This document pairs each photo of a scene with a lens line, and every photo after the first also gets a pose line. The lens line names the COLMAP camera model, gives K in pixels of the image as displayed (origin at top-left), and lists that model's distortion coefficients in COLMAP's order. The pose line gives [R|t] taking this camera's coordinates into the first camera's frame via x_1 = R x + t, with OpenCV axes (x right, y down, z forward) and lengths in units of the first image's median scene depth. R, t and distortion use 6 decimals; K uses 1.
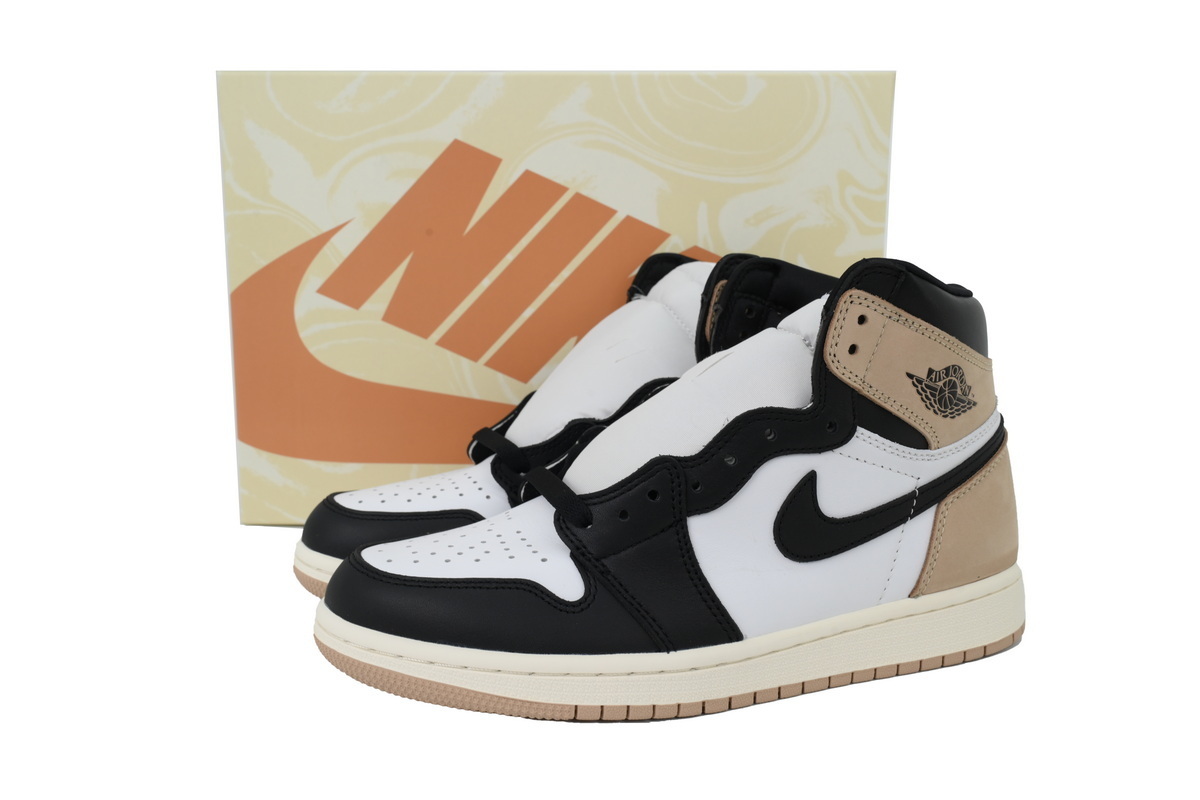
lens RADIAL K [[1050.9, 0, 600.0], [0, 1050.9, 400.0], [0, 0, 1]] dist [0.009279, -0.001847]
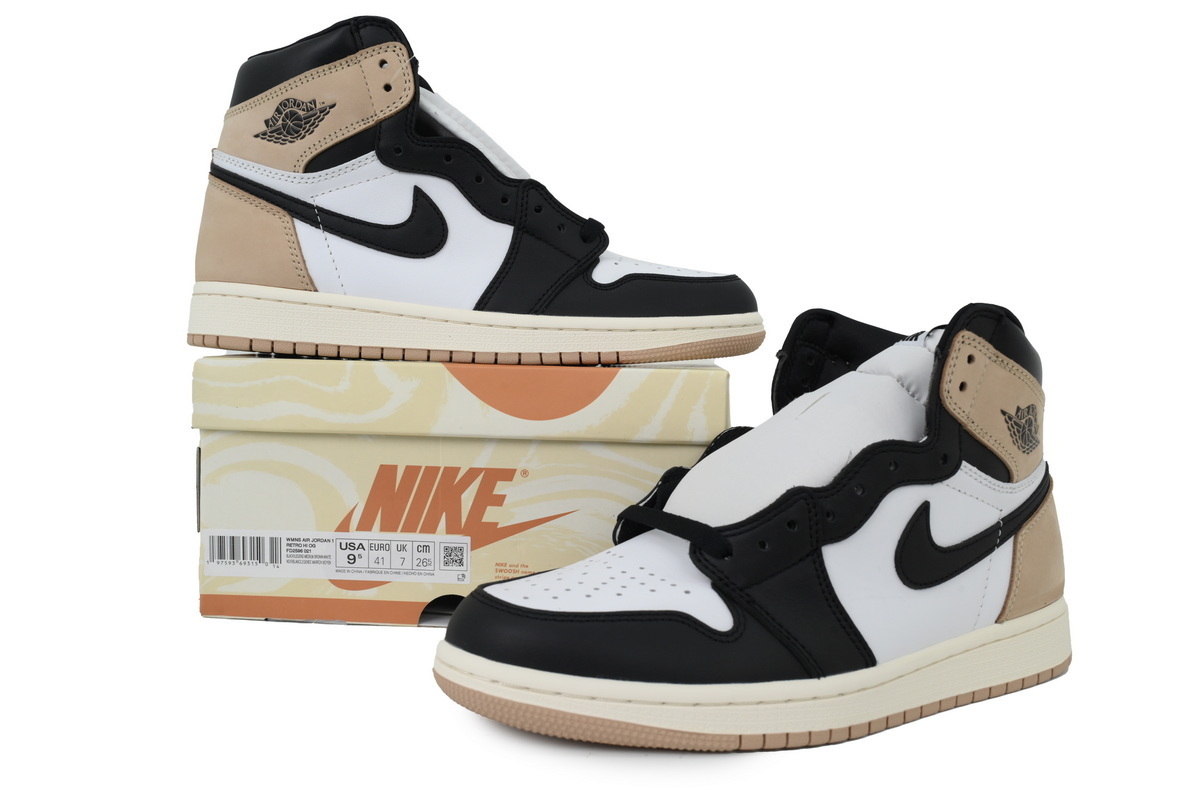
lens RADIAL K [[1050.9, 0, 600.0], [0, 1050.9, 400.0], [0, 0, 1]] dist [0.009279, -0.001847]
pose [[0.980156, 0.010930, 0.197928, -0.334915], [0.005739, 0.996496, -0.083448, 0.053167], [-0.198147, 0.082927, 0.976658, 0.023912]]
